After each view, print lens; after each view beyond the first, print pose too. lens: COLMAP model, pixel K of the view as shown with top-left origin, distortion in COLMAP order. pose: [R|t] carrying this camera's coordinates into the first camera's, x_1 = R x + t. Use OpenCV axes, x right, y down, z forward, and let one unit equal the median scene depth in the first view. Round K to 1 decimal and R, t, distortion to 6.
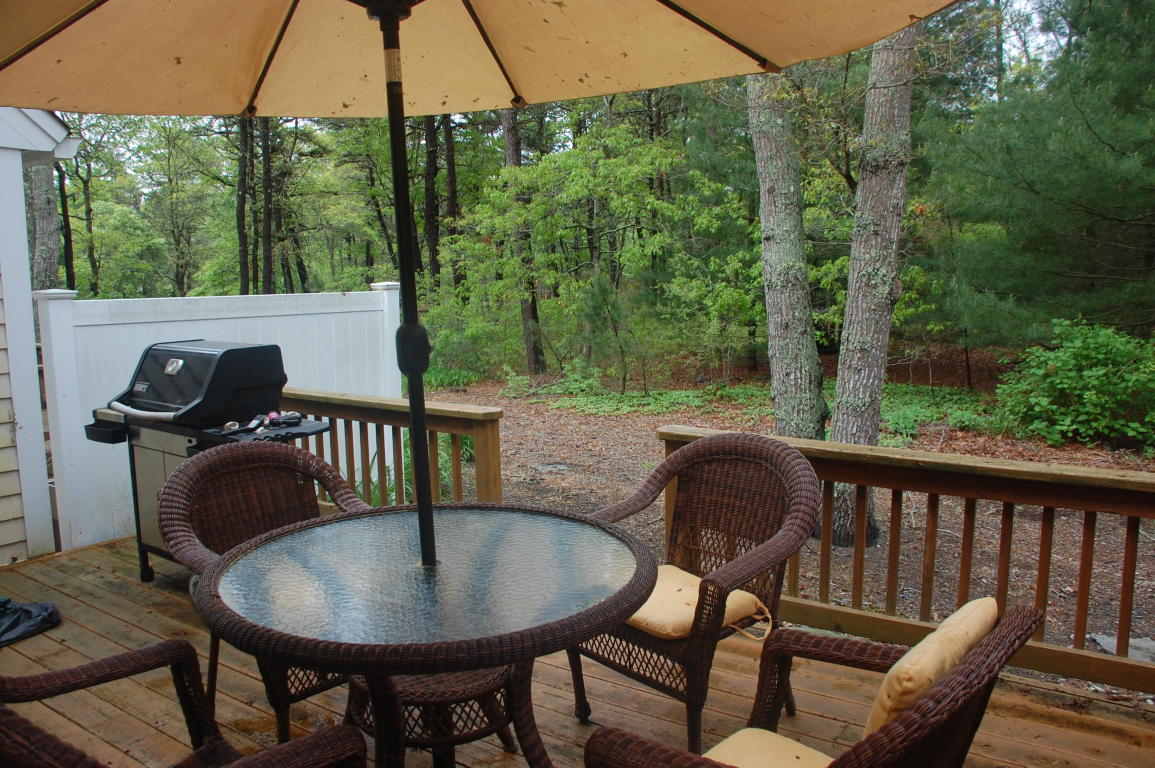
lens RADIAL K [[892.8, 0, 585.8], [0, 892.8, 384.1], [0, 0, 1]] dist [-0.154212, 0.111924]
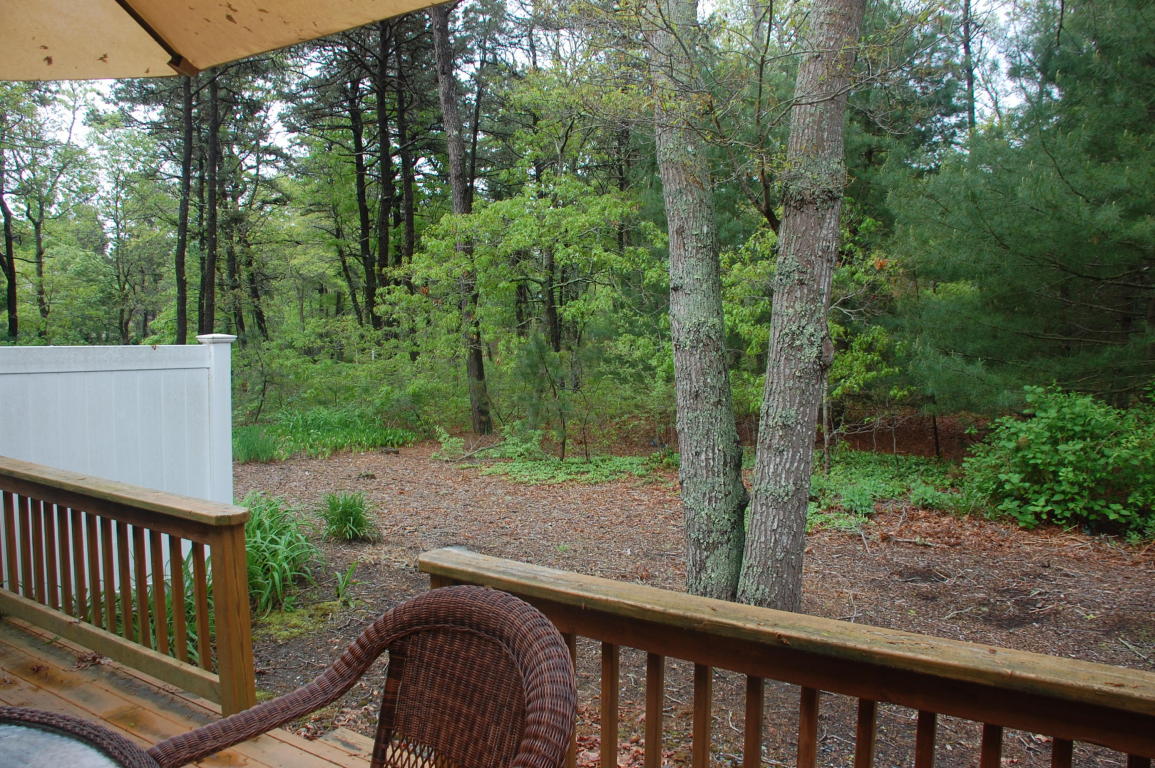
lens RADIAL K [[892.8, 0, 585.8], [0, 892.8, 384.1], [0, 0, 1]] dist [-0.154212, 0.111924]
pose [[0.999642, 0.016639, 0.020939, 0.067355], [-0.015293, 0.997904, -0.062874, -0.013977], [-0.021941, 0.062531, 0.997802, 0.112163]]
